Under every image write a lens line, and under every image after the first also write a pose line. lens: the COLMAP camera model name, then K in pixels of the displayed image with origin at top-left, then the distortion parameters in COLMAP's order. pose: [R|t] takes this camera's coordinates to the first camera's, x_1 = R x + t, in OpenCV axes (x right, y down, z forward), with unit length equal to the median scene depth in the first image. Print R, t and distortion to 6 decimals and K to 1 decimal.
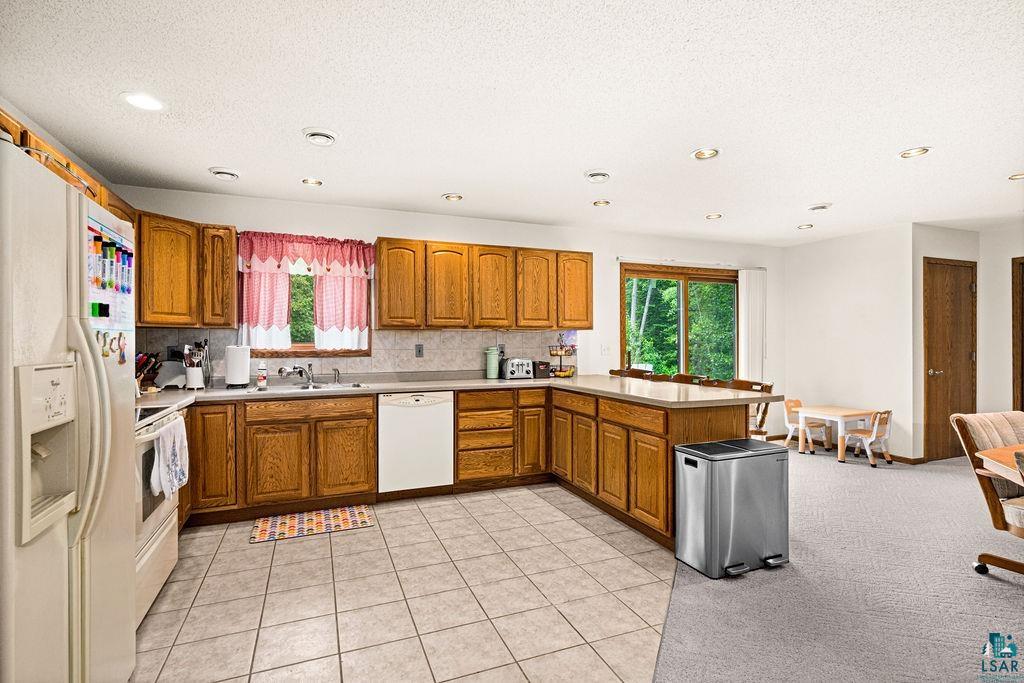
lens RADIAL K [[492.9, 0, 512.0], [0, 492.9, 341.5], [0, 0, 1]] dist [0.001031, 0.001114]
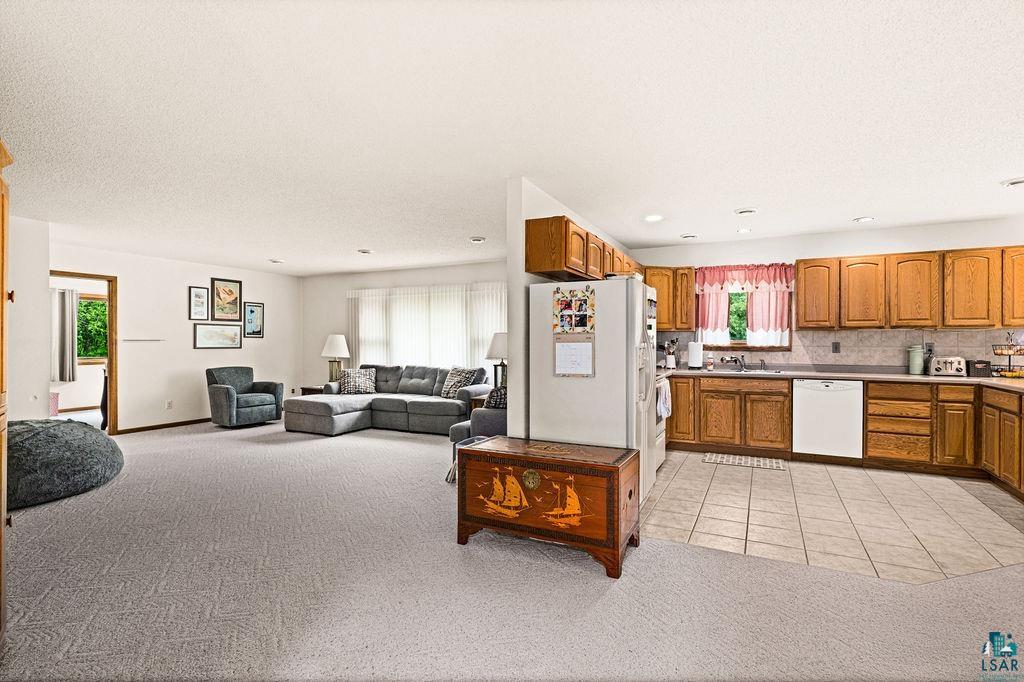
lens RADIAL K [[492.9, 0, 512.0], [0, 492.9, 341.0], [0, 0, 1]] dist [0.001031, 0.001114]
pose [[0.655316, 0.005168, -0.755337, 0.222458], [-0.003512, 0.999987, 0.003794, 0.000958], [0.755347, 0.000166, 0.655325, -0.423634]]
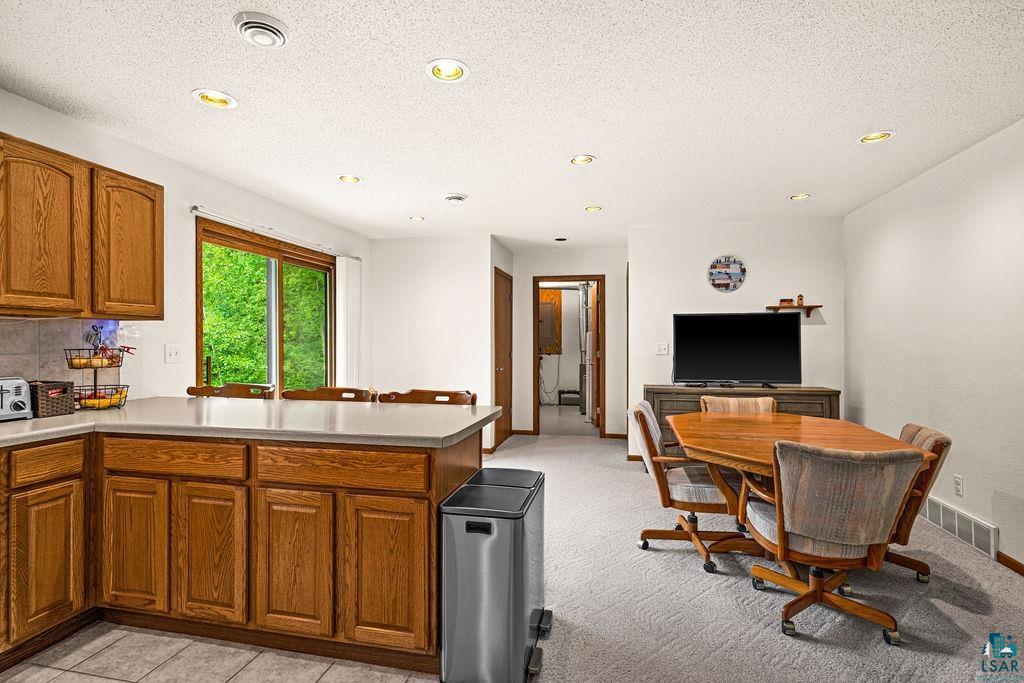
lens RADIAL K [[499.4, 0, 505.6], [0, 499.4, 343.3], [0, 0, 1]] dist [-0.000056, 0.000972]
pose [[0.569919, 0.000639, 0.821701, -0.102950], [-0.002229, 0.999997, 0.000768, 0.001777], [-0.821698, -0.002269, 0.569918, 0.397453]]
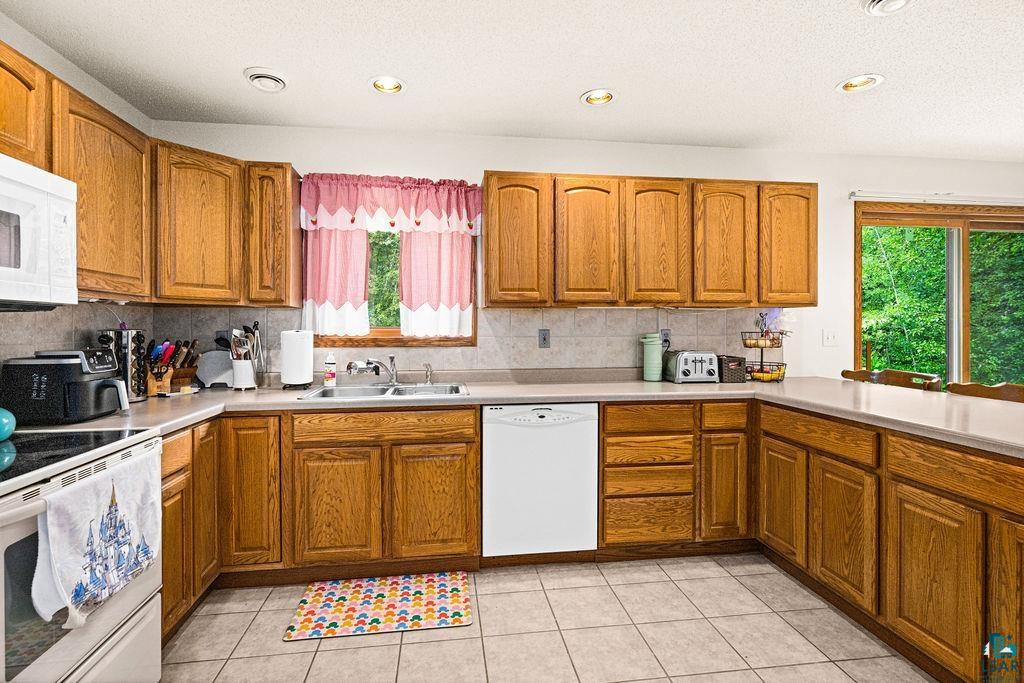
lens RADIAL K [[498.8, 0, 511.4], [0, 498.8, 329.5], [0, 0, 1]] dist [0.000126, 0.000617]
pose [[0.969506, 0.002797, -0.245053, -0.067132], [-0.001039, 0.999973, 0.007302, 0.001368], [0.245066, -0.006824, 0.969482, 0.340990]]
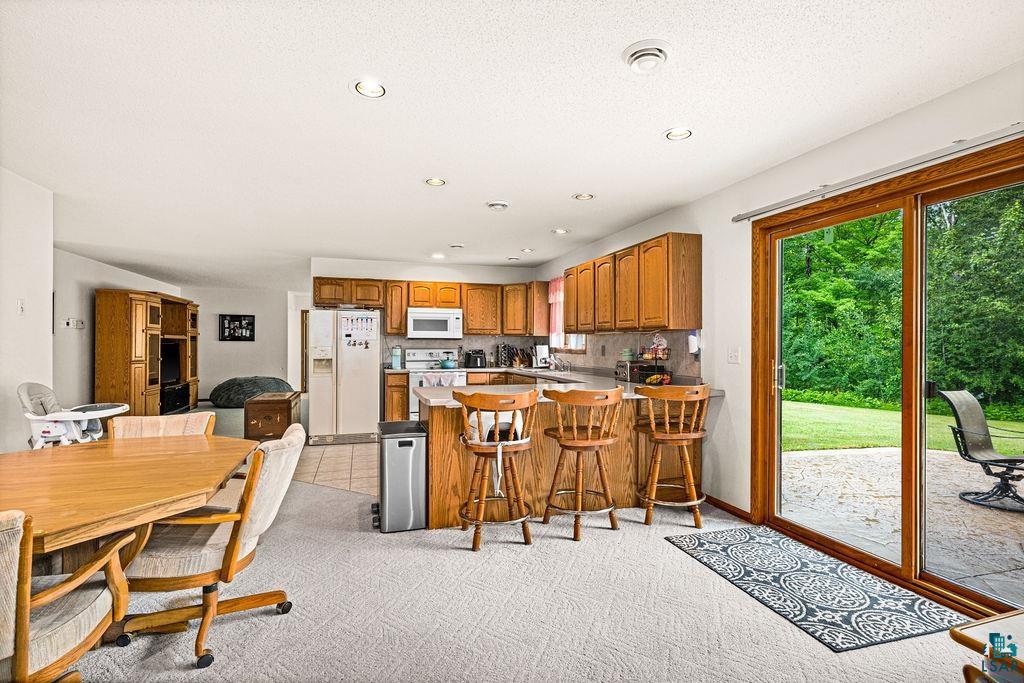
lens RADIAL K [[499.4, 0, 505.6], [0, 499.4, 343.3], [0, 0, 1]] dist [-0.000056, 0.000972]
pose [[-0.087767, 0.002810, -0.996137, 1.136988], [-0.003617, 0.999989, 0.003140, -0.004072], [0.996135, 0.003879, -0.087755, 0.944028]]
